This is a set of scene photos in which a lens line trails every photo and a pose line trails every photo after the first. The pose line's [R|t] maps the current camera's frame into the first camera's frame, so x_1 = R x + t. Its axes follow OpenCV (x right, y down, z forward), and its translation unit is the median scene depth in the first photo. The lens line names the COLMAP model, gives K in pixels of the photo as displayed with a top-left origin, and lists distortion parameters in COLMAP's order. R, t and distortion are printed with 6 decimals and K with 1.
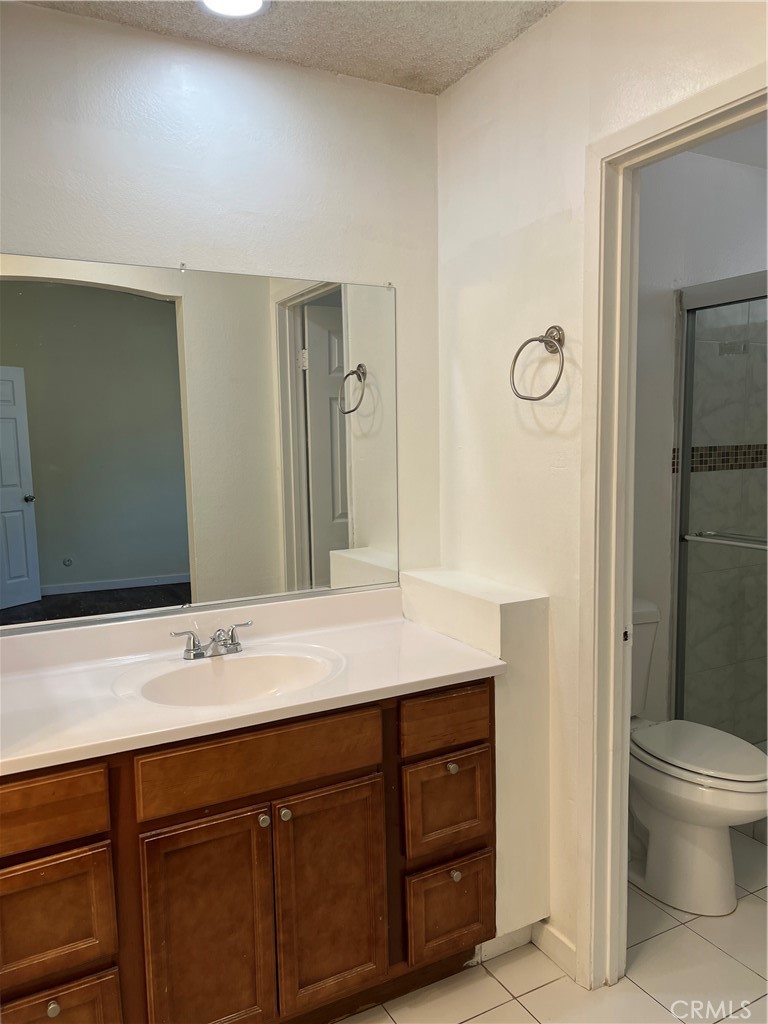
lens RADIAL K [[767.5, 0, 386.6], [0, 767.5, 516.3], [0, 0, 1]] dist [0.051185, -0.066836]
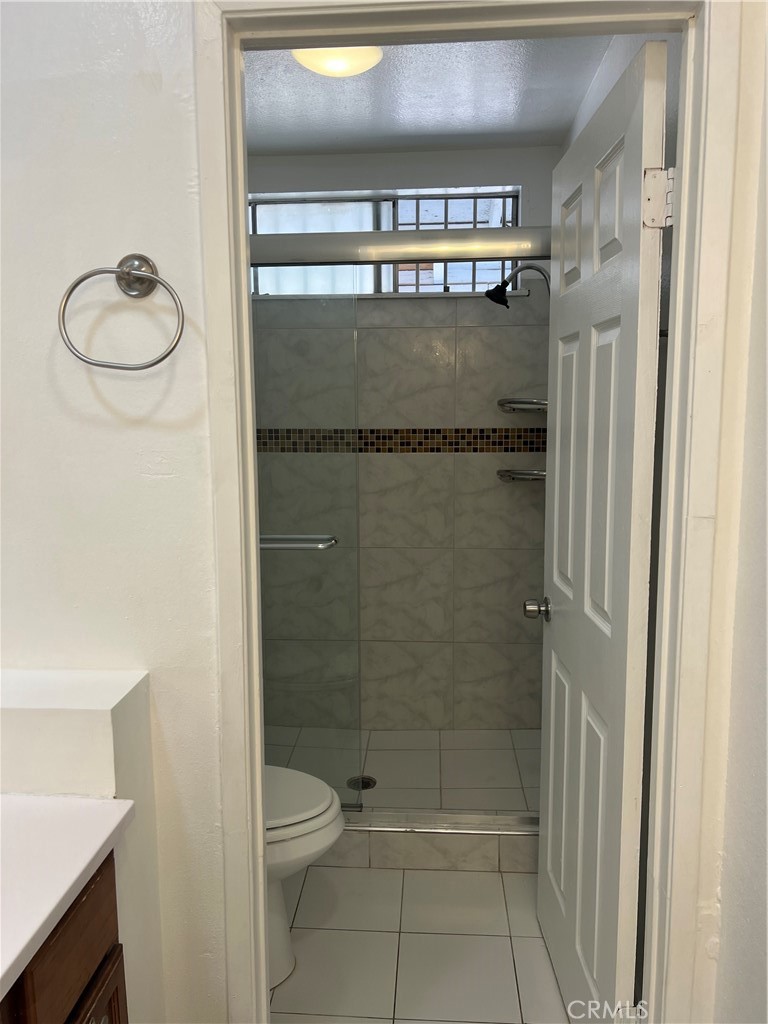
lens RADIAL K [[769.7, 0, 384.2], [0, 769.7, 509.0], [0, 0, 1]] dist [0.057488, -0.066476]
pose [[0.541845, -0.099696, 0.834545, -0.226410], [0.092333, 0.993991, 0.058795, -0.056289], [-0.835392, 0.045198, 0.547794, 0.486349]]
